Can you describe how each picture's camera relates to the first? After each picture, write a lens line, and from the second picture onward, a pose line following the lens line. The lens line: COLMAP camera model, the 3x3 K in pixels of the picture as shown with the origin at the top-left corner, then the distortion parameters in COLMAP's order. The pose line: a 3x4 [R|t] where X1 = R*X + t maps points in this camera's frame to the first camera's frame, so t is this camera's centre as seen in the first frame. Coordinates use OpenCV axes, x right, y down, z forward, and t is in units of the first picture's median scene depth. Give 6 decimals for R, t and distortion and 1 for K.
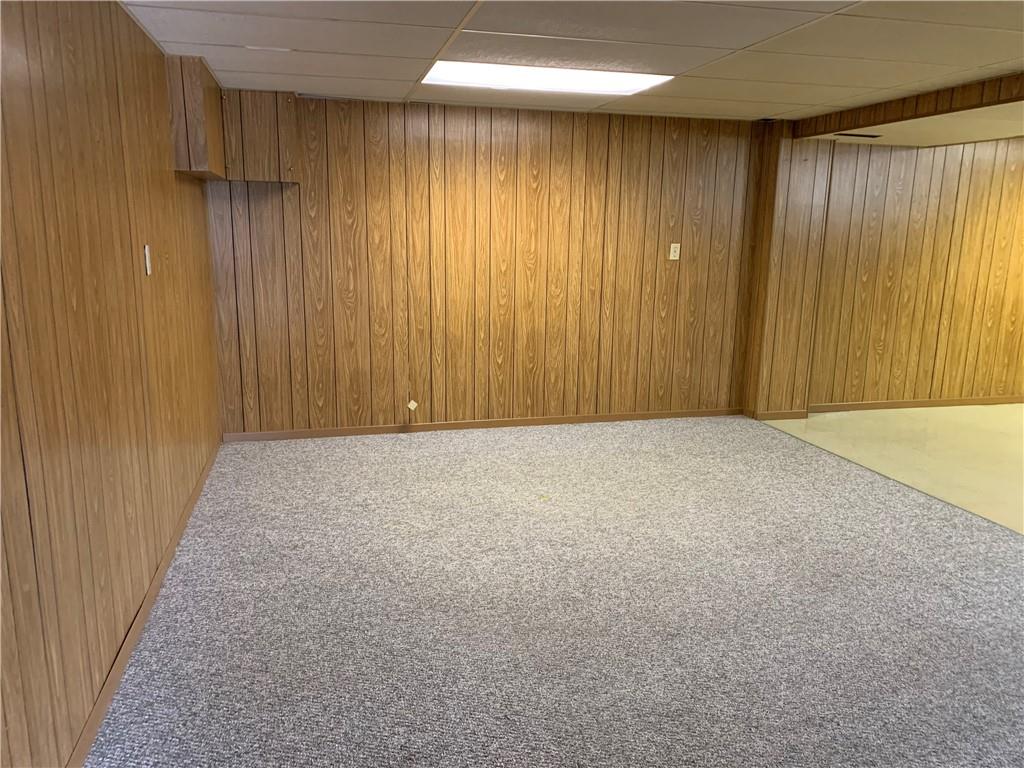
lens RADIAL K [[790.7, 0, 512.0], [0, 790.7, 384.0], [0, 0, 1]] dist [0.058731, -0.095132]
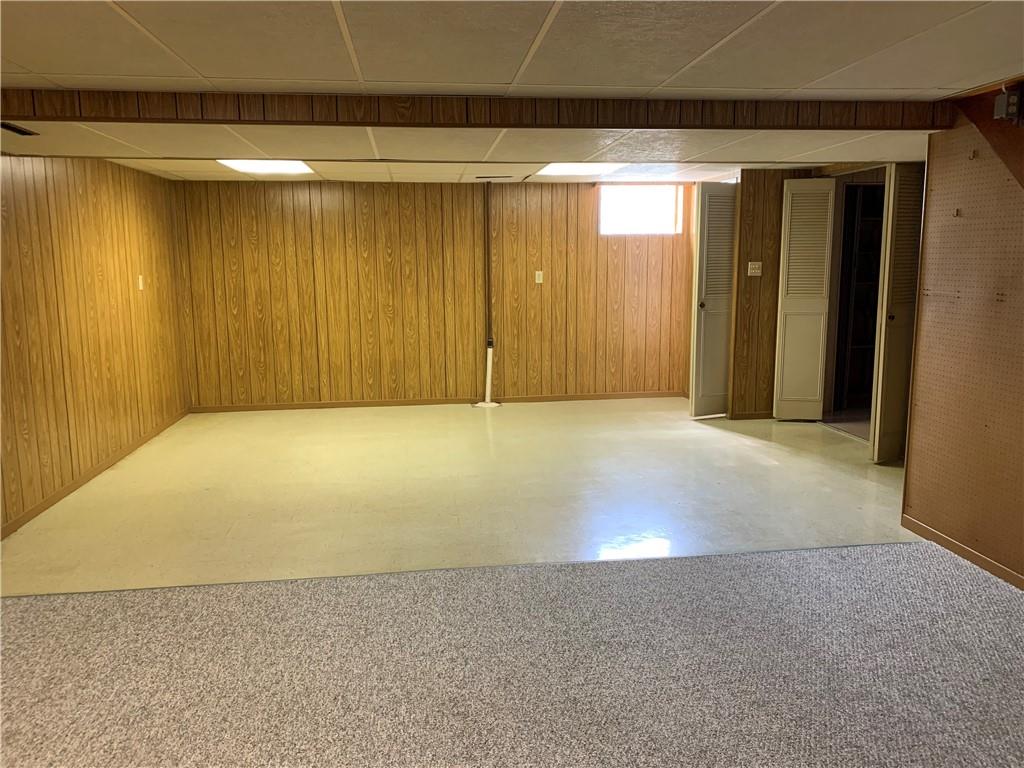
lens RADIAL K [[779.4, 0, 520.1], [0, 779.4, 374.8], [0, 0, 1]] dist [0.069038, -0.084695]
pose [[0.117763, -0.163448, 0.979498, -0.183019], [0.200164, 0.970023, 0.137802, -0.112430], [-0.972659, 0.179832, 0.146949, 0.499342]]
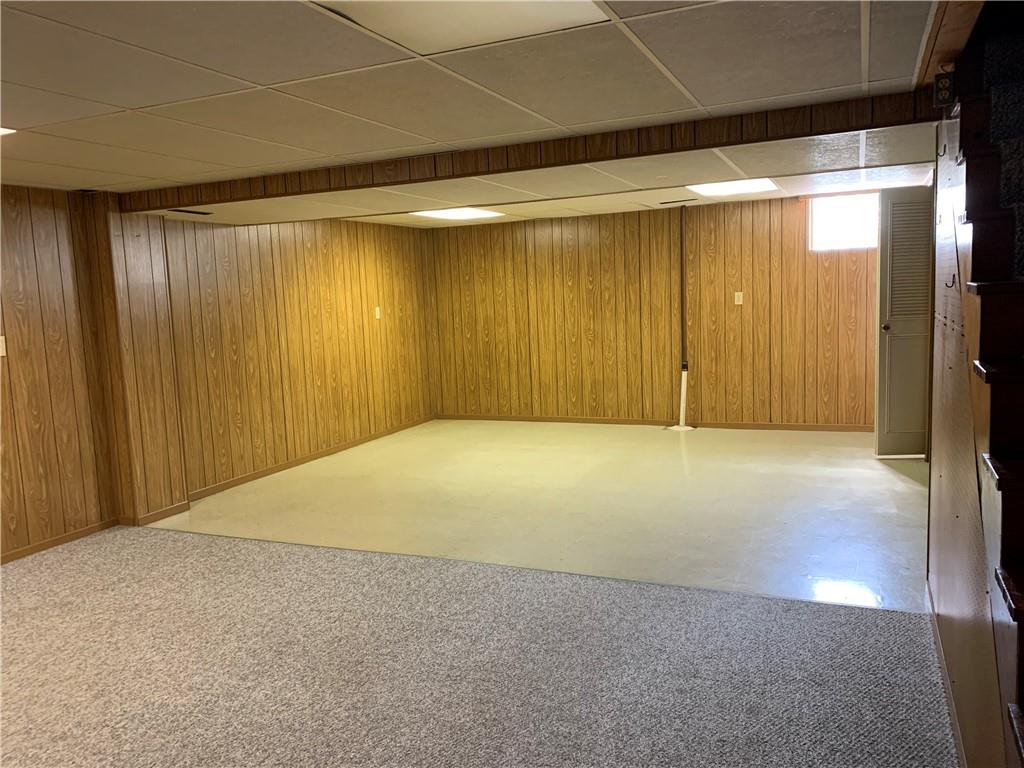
lens RADIAL K [[785.5, 0, 510.9], [0, 785.5, 377.4], [0, 0, 1]] dist [0.067258, -0.082764]
pose [[0.614716, -0.128294, 0.778245, -0.101491], [0.203144, 0.979148, 0.000955, -0.033775], [-0.762140, 0.157509, 0.627960, 0.118805]]
